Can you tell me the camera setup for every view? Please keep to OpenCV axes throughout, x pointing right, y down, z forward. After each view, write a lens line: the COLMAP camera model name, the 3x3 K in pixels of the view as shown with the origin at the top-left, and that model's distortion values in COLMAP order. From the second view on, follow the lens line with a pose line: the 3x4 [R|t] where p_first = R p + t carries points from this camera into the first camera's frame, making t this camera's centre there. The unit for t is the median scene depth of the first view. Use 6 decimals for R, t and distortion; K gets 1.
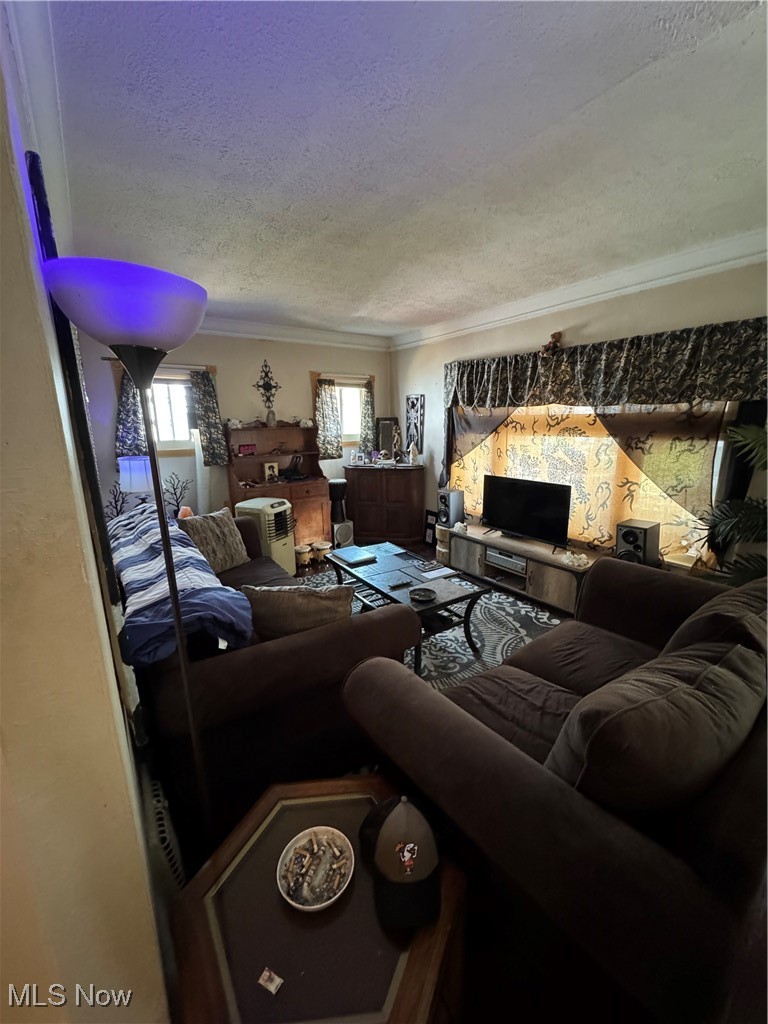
lens RADIAL K [[408.4, 0, 384.5], [0, 408.4, 513.1], [0, 0, 1]] dist [-0.003055, -0.000317]
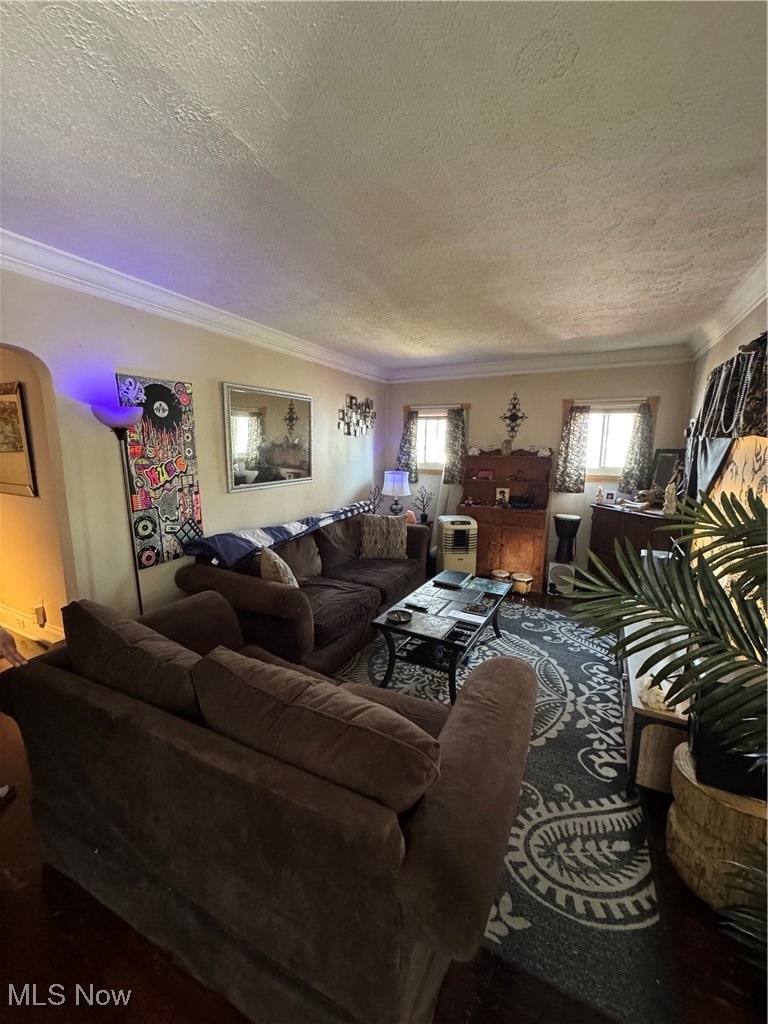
lens RADIAL K [[408.4, 0, 381.9], [0, 408.4, 512.9], [0, 0, 1]] dist [-0.003055, -0.000317]
pose [[0.450931, 0.162091, -0.877717, 0.538126], [-0.211673, 0.974739, 0.071261, -0.070934], [0.867096, 0.153656, 0.473851, 0.235375]]
